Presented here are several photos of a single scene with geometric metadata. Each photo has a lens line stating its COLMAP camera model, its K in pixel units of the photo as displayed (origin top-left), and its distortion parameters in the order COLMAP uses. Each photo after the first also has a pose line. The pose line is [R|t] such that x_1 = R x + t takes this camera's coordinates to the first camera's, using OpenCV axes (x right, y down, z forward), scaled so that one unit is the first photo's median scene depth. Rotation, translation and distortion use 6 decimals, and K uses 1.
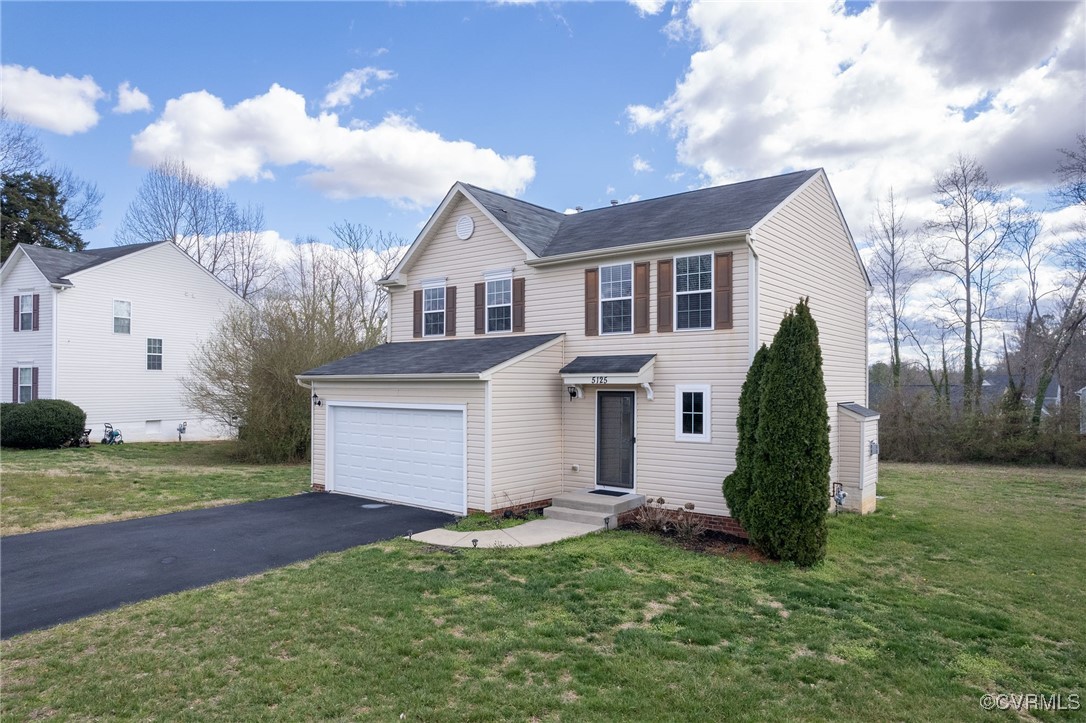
lens RADIAL K [[669.7, 0, 539.5], [0, 669.7, 363.2], [0, 0, 1]] dist [0.001969, -0.000925]
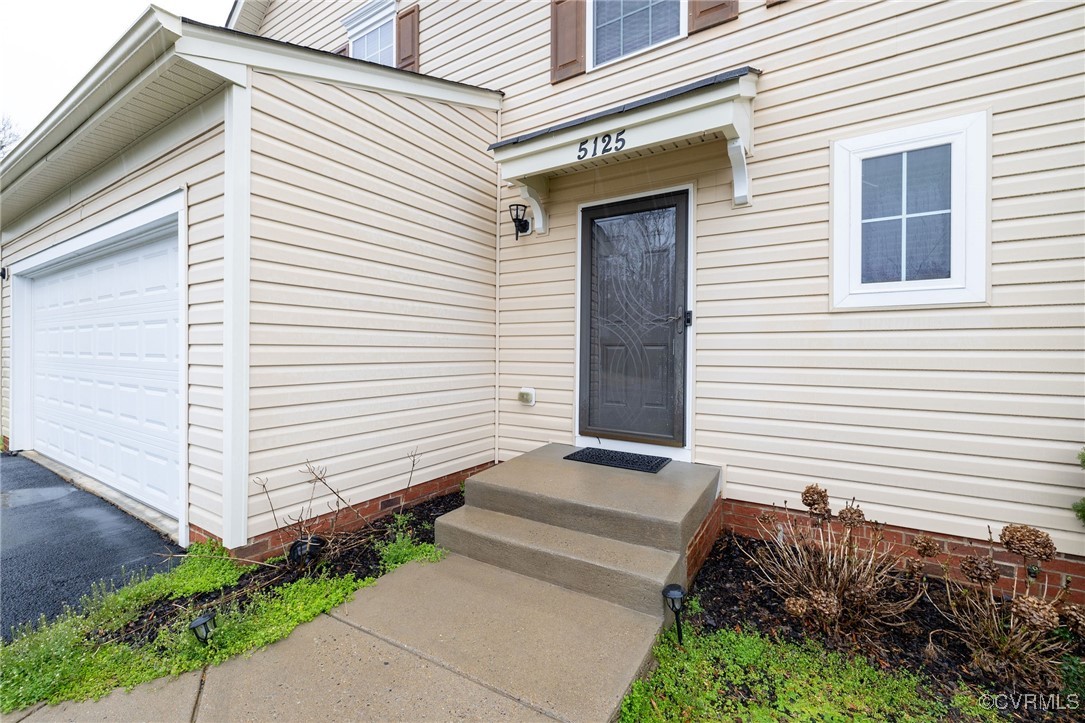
lens RADIAL K [[452.0, 0, 531.8], [0, 452.0, 338.3], [0, 0, 1]] dist [0.001331, -0.000976]
pose [[0.995070, 0.004216, 0.099090, 0.029785], [-0.005753, 0.999867, 0.015229, 0.122132], [-0.099013, -0.015724, 0.994962, 0.754797]]
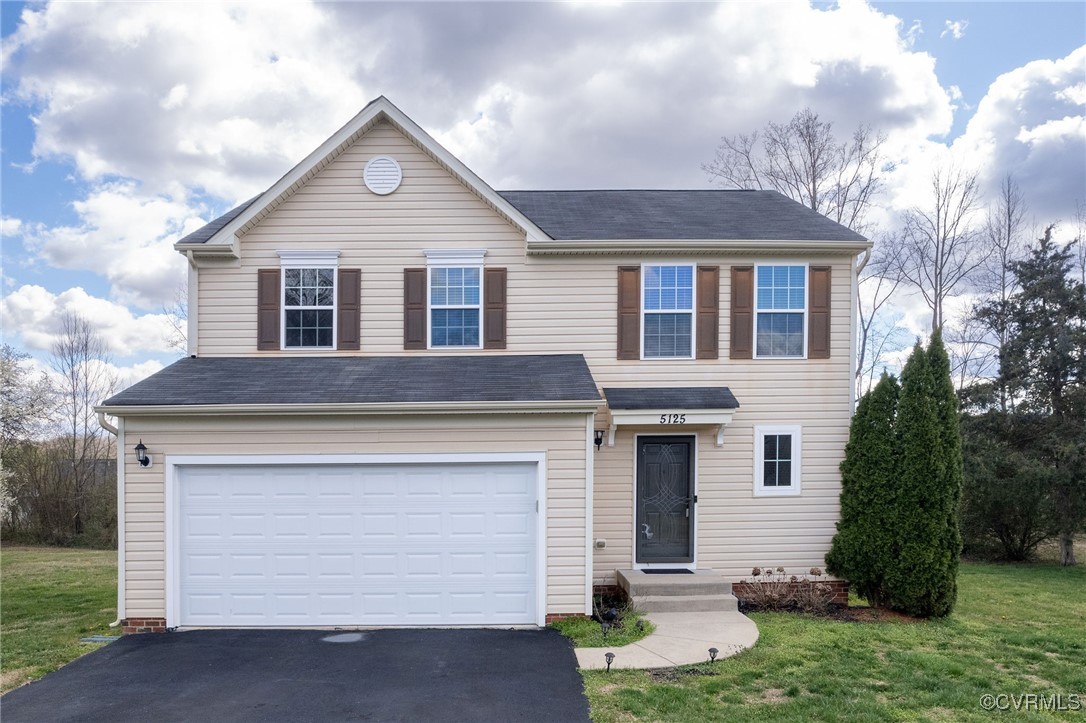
lens RADIAL K [[790.5, 0, 525.1], [0, 790.5, 475.7], [0, 0, 1]] dist [-0.002709, 0.002084]
pose [[0.777801, -0.019637, 0.628204, -0.575365], [-0.009134, 0.999053, 0.042539, 0.051288], [-0.628444, -0.038825, 0.776885, 0.420089]]
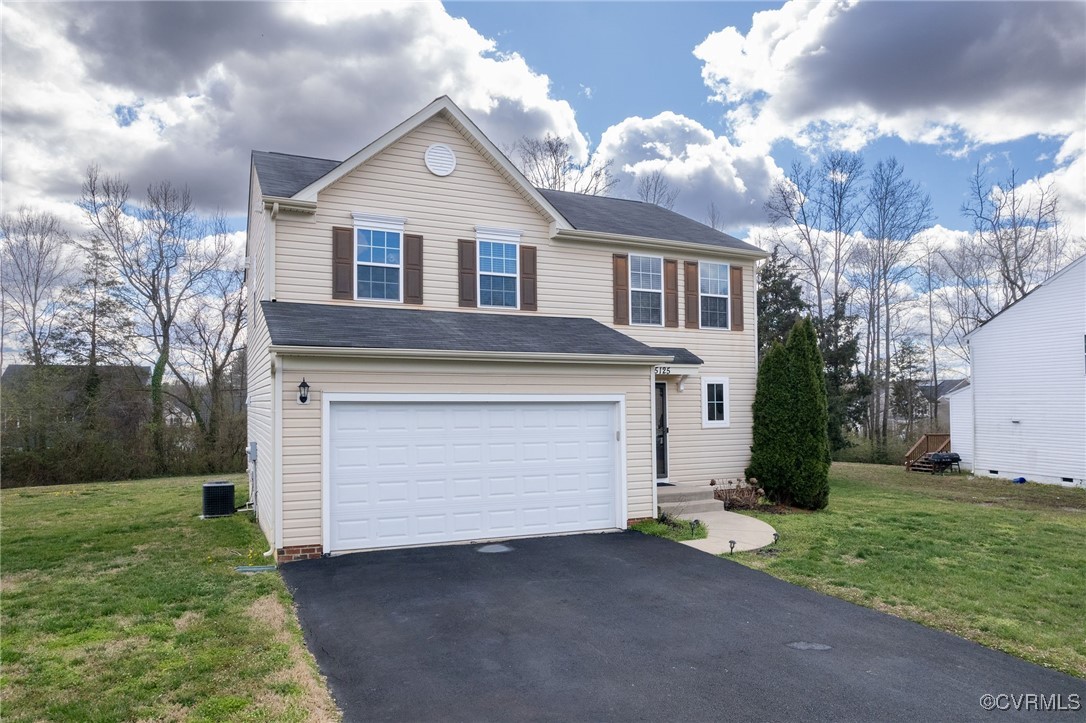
lens RADIAL K [[691.6, 0, 539.4], [0, 691.6, 369.9], [0, 0, 1]] dist [0.015687, -0.000464]
pose [[0.466811, 0.037495, 0.883562, -0.887914], [-0.026198, 0.999249, -0.028563, 0.057405], [-0.883969, -0.009814, 0.467442, 0.674114]]
